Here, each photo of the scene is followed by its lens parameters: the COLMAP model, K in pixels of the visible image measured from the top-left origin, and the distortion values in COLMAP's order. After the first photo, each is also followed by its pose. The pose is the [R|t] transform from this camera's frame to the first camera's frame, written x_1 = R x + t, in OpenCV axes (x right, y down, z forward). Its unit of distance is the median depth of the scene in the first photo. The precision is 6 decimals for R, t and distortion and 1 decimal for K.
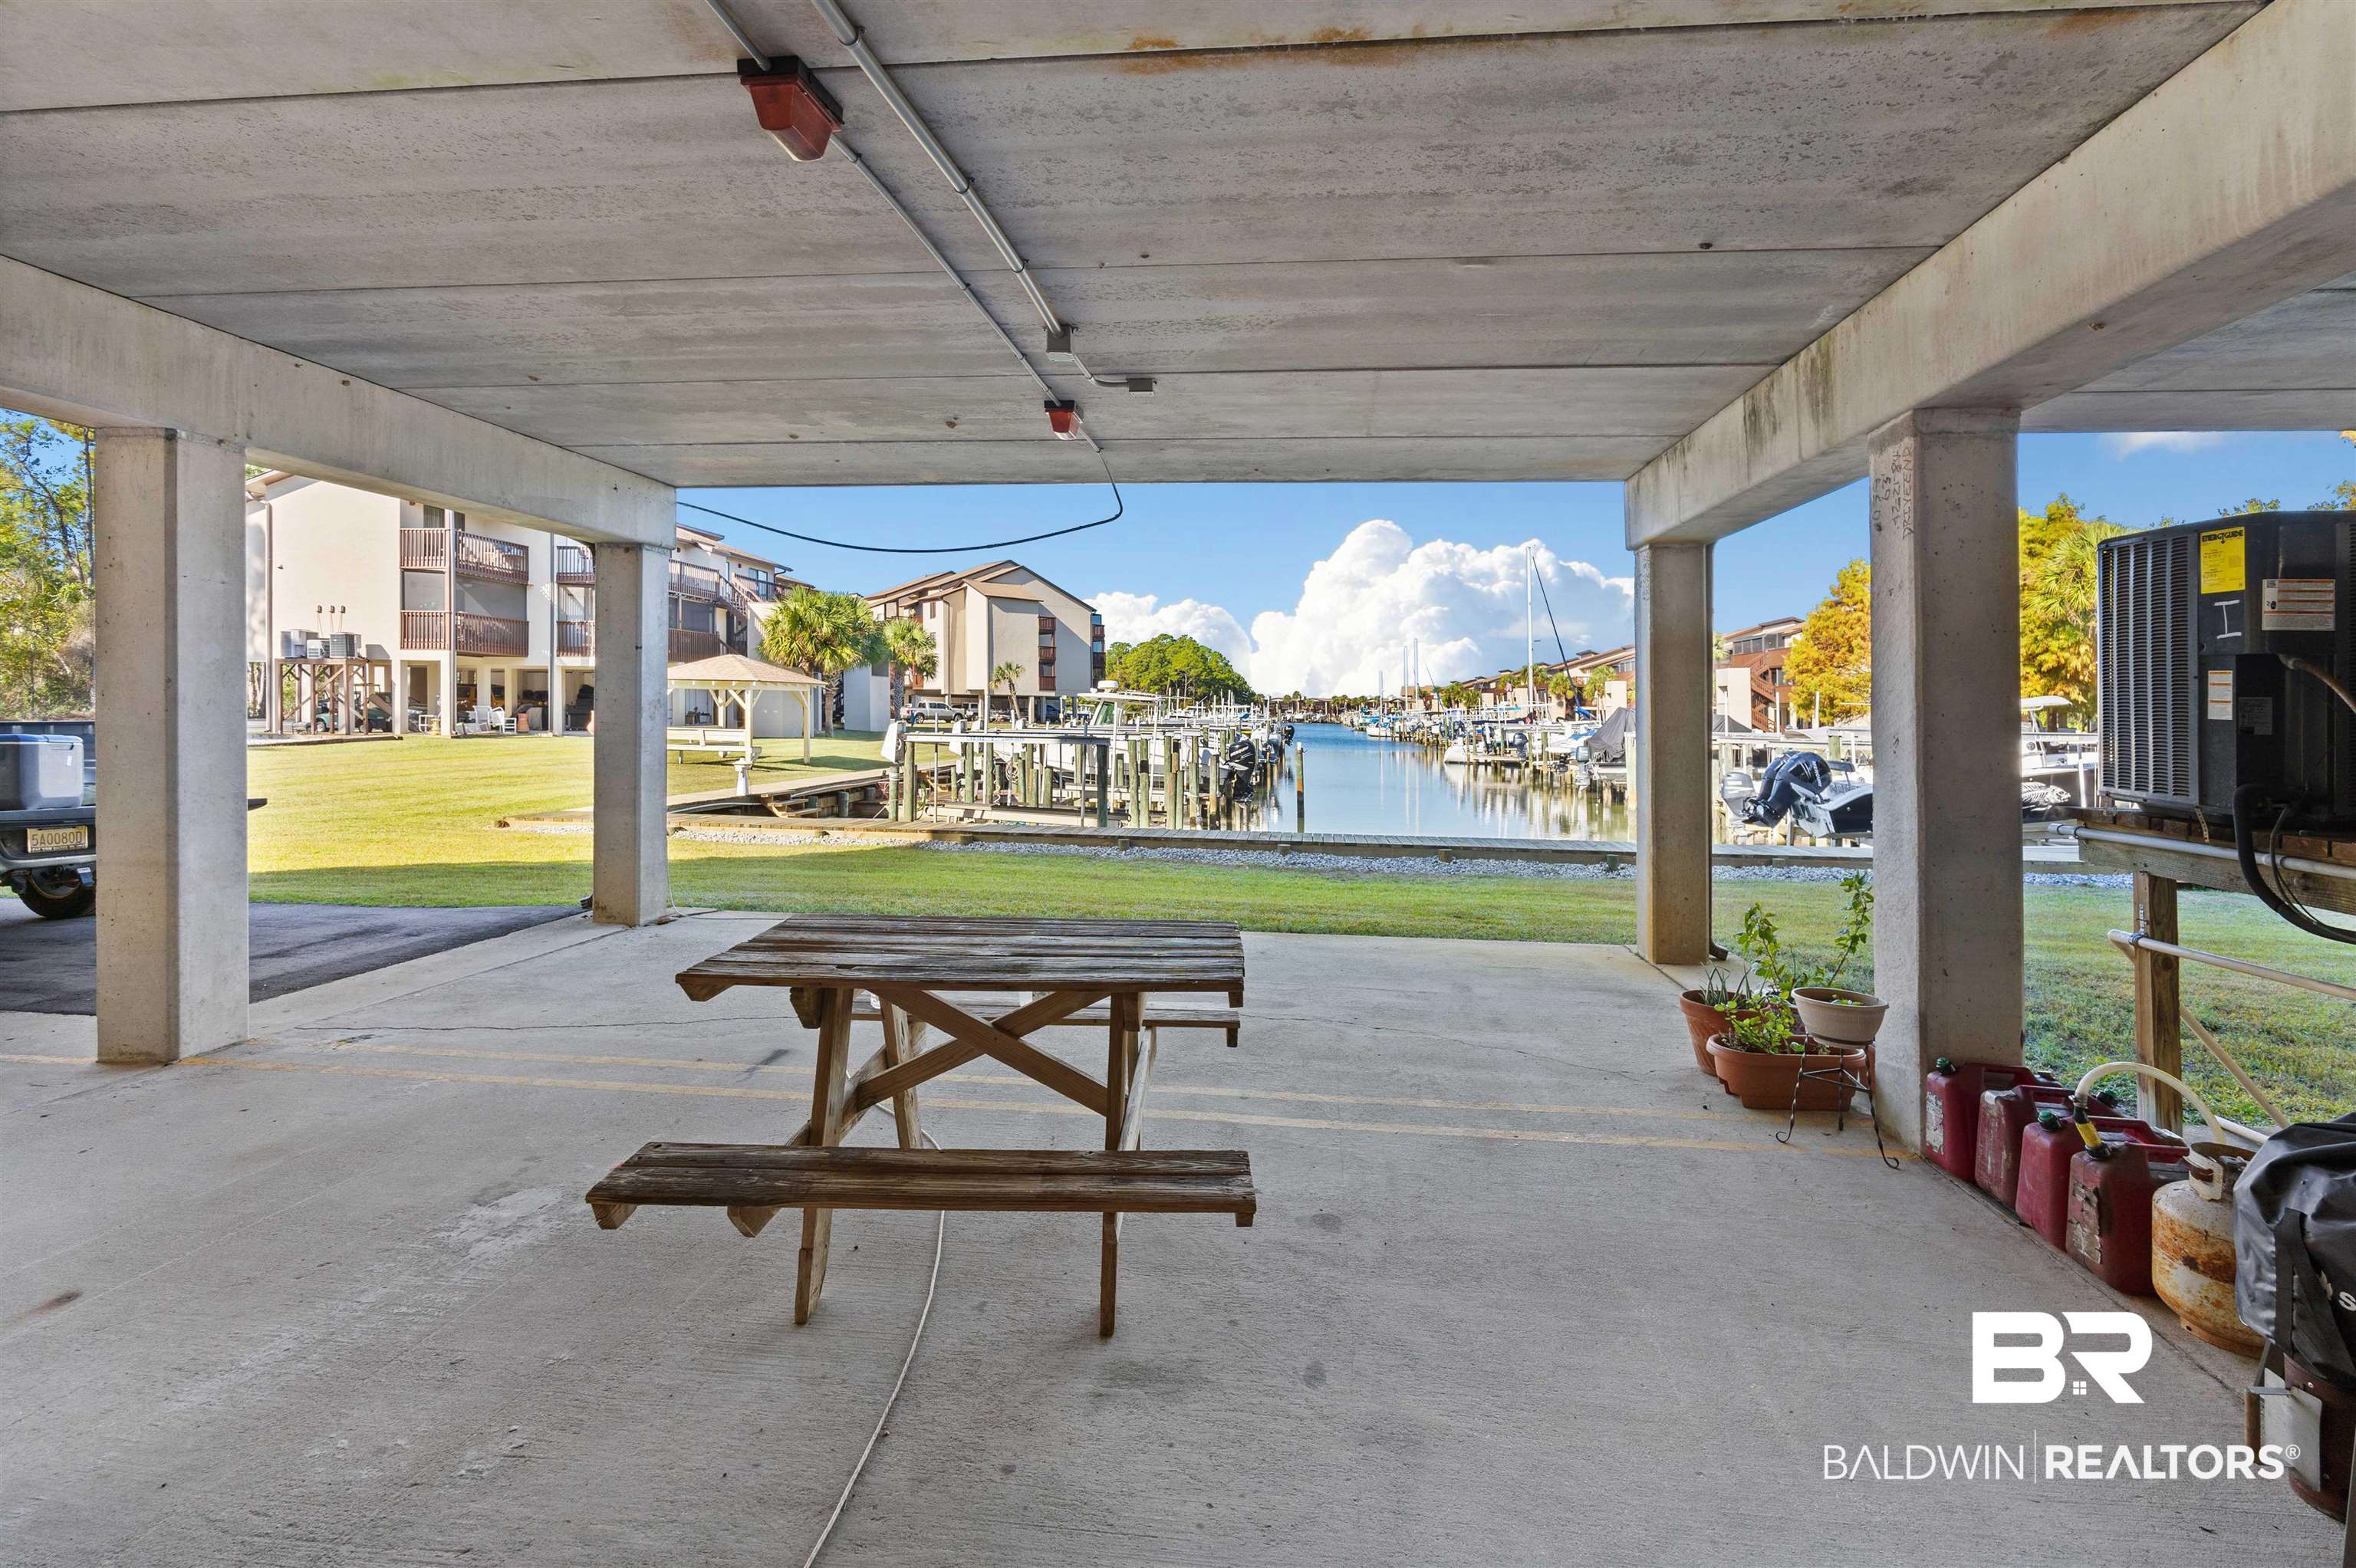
lens RADIAL K [[1075.5, 0, 1221.8], [0, 1075.5, 710.0], [0, 0, 1]] dist [-0.000961, -0.000102]
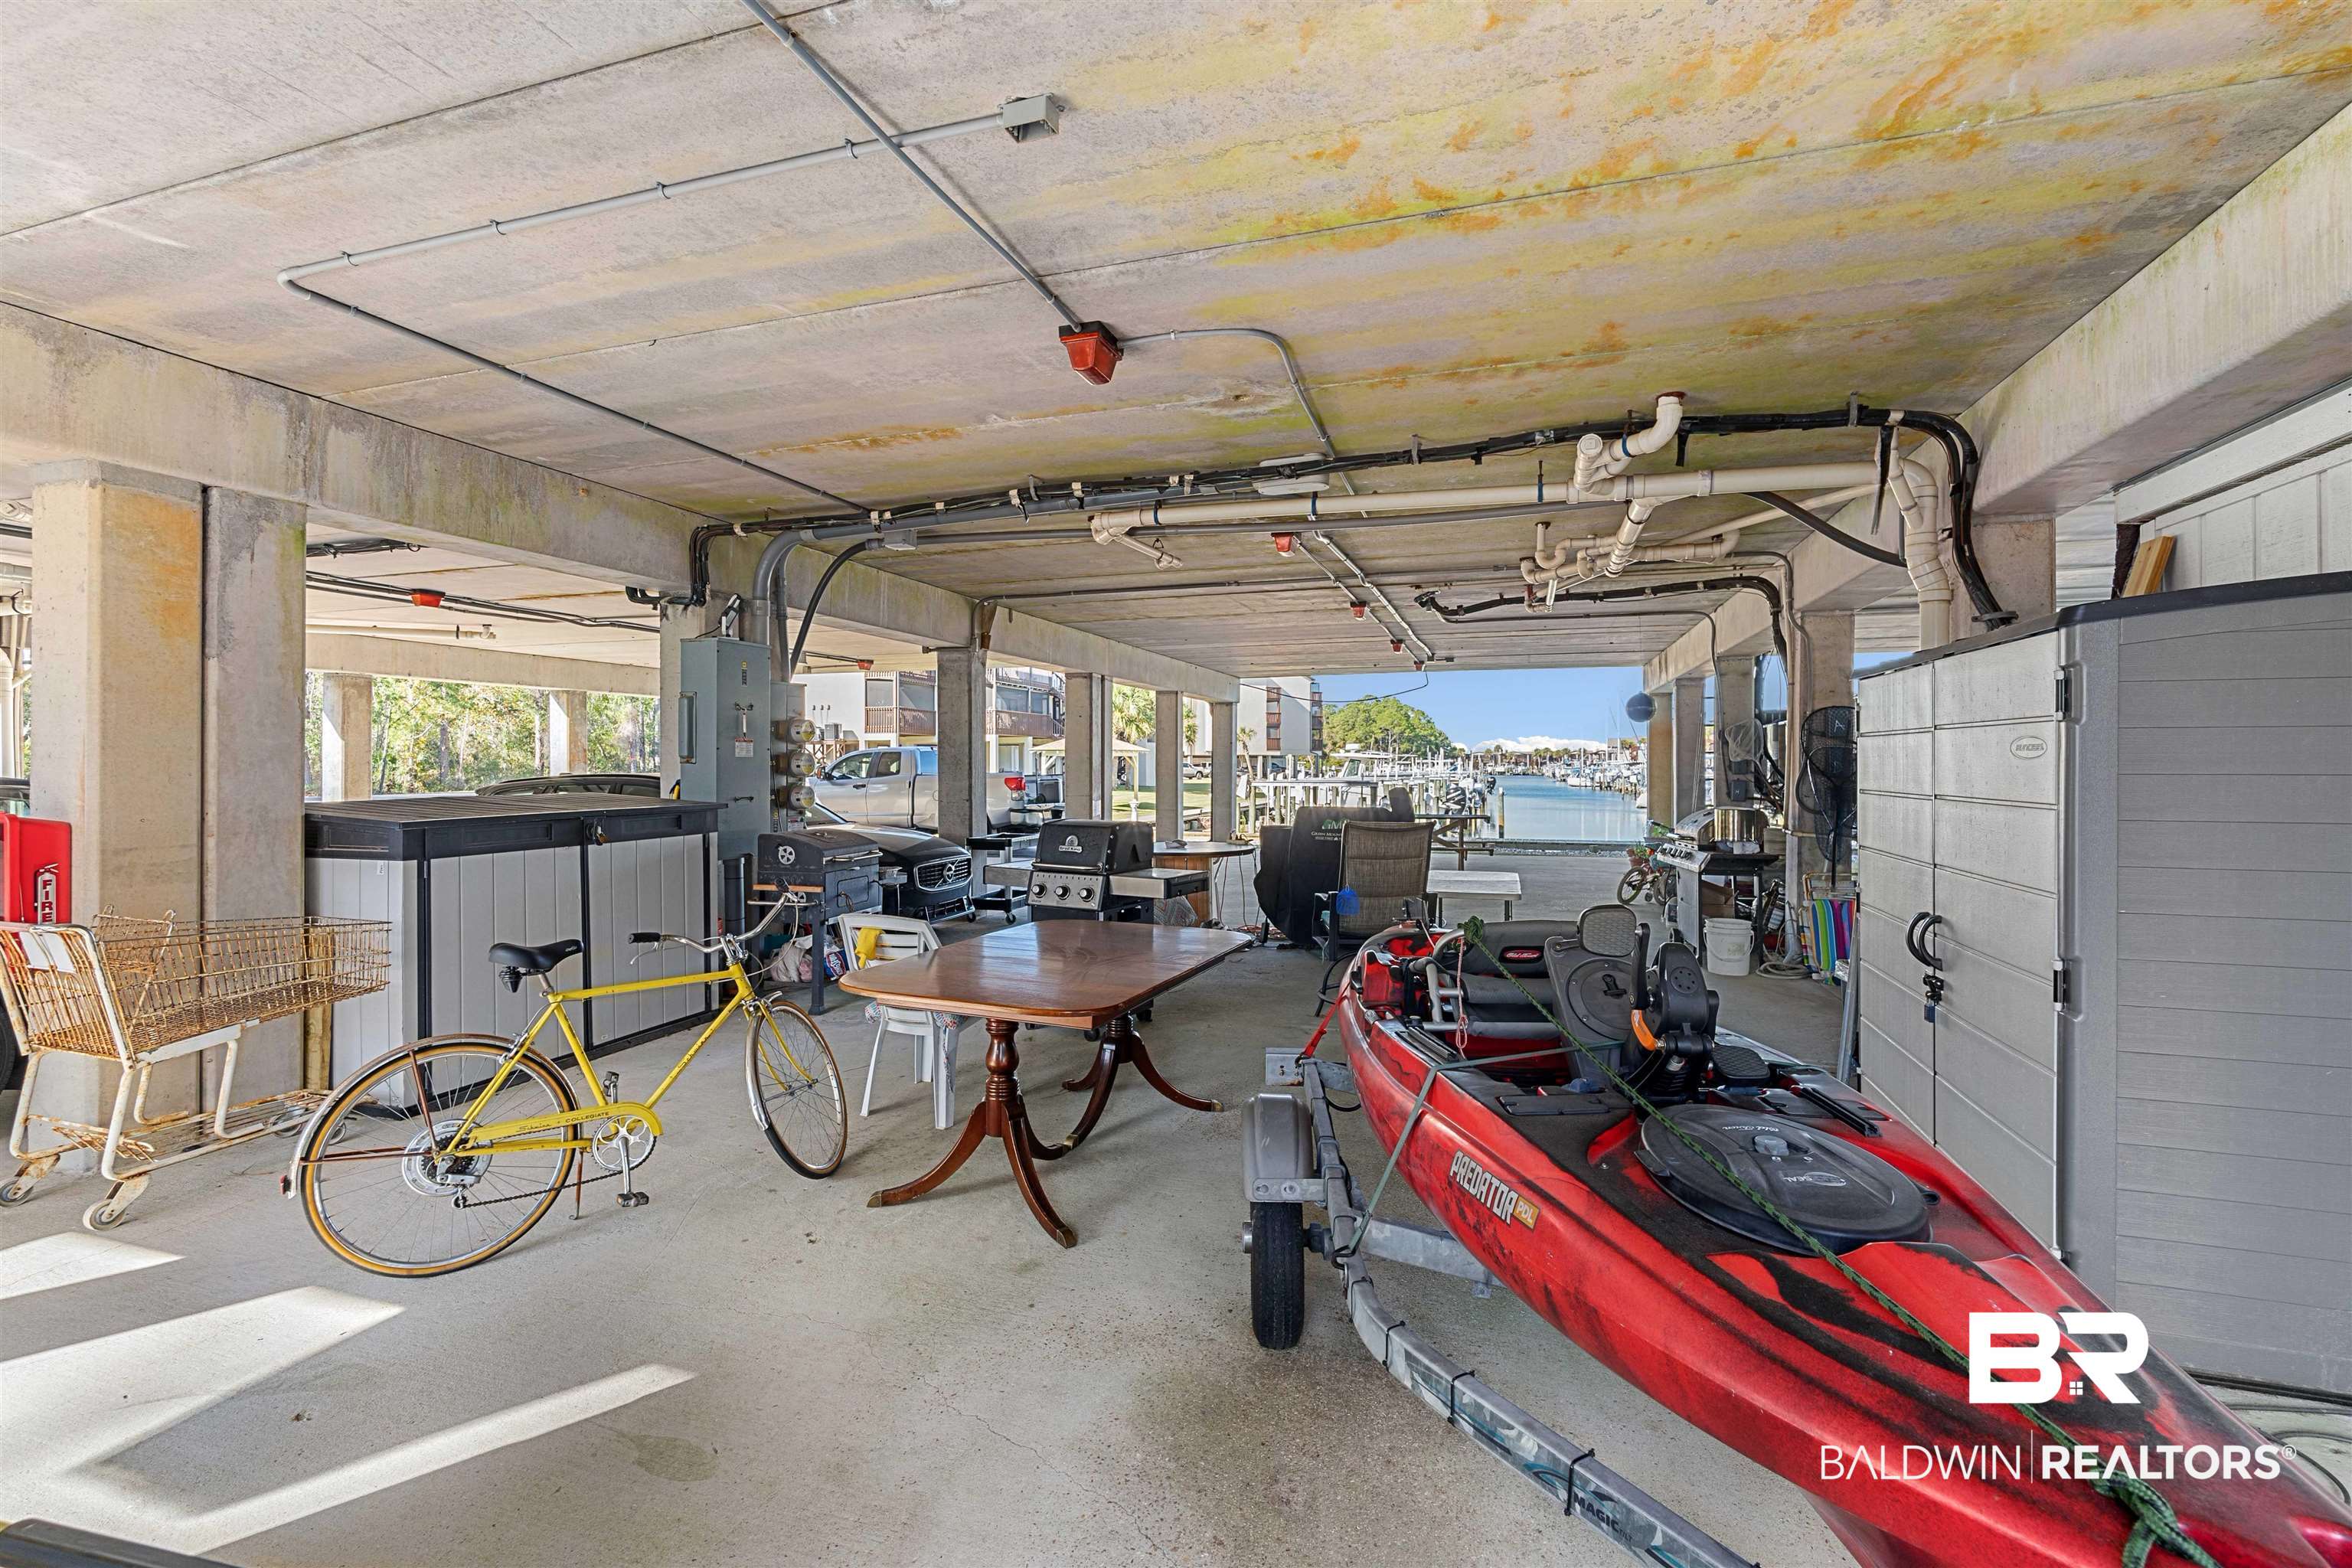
lens RADIAL K [[1026.3, 0, 1178.5], [0, 1026.3, 778.0], [0, 0, 1]] dist [-0.000616, -0.000266]
pose [[0.972987, -0.015665, -0.230328, -0.011134], [0.018159, 0.999797, 0.008711, 0.000354], [0.230145, -0.012658, 0.973074, -0.160965]]
